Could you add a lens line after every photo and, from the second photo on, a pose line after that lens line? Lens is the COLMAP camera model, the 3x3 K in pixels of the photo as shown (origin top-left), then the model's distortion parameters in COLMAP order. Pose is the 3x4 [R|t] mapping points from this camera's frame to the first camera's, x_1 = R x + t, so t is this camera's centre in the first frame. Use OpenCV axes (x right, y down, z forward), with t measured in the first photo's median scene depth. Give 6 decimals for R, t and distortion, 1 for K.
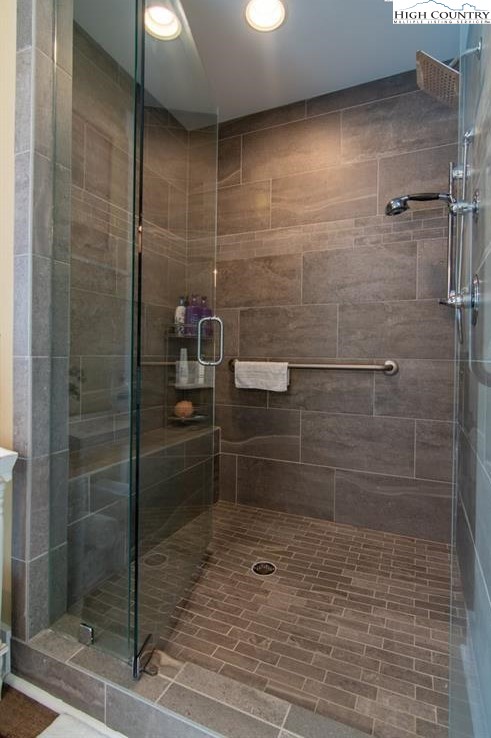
lens RADIAL K [[391.8, 0, 244.4], [0, 391.8, 357.0], [0, 0, 1]] dist [0.000594, -0.013209]
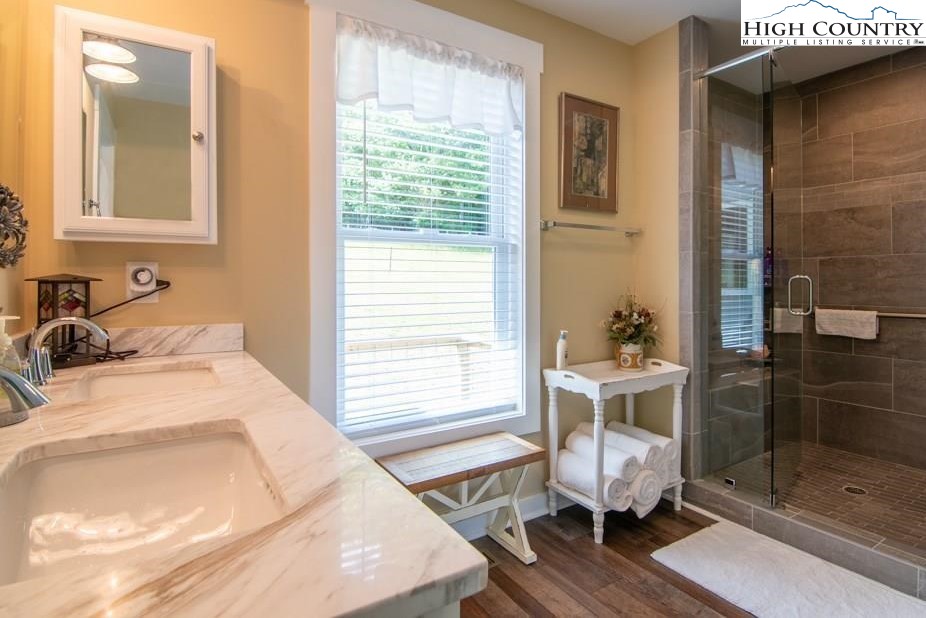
lens RADIAL K [[491.6, 0, 510.8], [0, 491.6, 281.2], [0, 0, 1]] dist [0.000594, -0.013209]
pose [[0.867307, -0.014979, -0.497549, -0.080360], [0.007798, 0.999833, -0.016507, -0.050916], [0.497713, 0.010437, 0.867279, -0.591942]]
